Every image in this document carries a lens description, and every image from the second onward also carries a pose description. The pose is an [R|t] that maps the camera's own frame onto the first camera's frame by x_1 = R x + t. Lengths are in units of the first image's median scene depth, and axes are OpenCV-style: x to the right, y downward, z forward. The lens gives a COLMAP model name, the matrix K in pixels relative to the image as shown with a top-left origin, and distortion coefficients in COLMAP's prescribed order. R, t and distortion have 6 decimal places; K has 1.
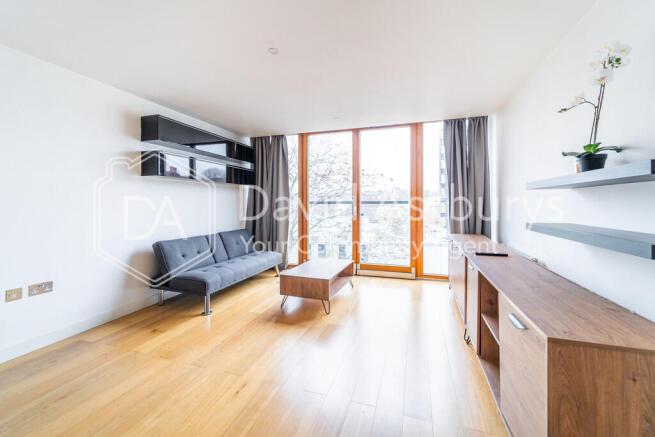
lens RADIAL K [[268.8, 0, 328.2], [0, 268.8, 217.0], [0, 0, 1]] dist [-0.002424, -0.000044]
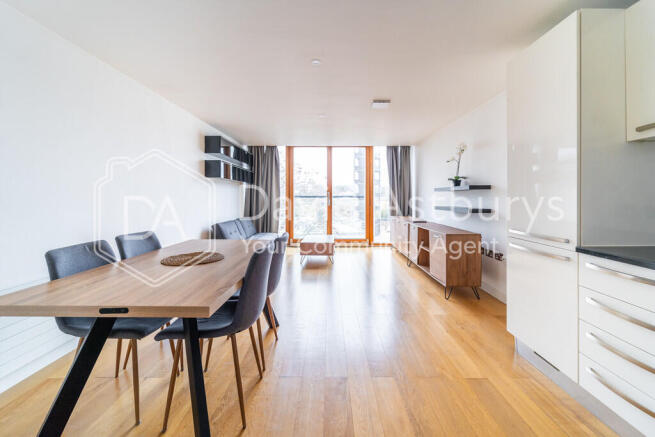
lens RADIAL K [[268.8, 0, 326.7], [0, 268.8, 213.5], [0, 0, 1]] dist [-0.002424, -0.000044]
pose [[0.954367, -0.014658, 0.298277, -0.360741], [0.011887, 0.999868, 0.011103, 0.022079], [-0.298401, -0.007051, 0.954415, -0.397764]]
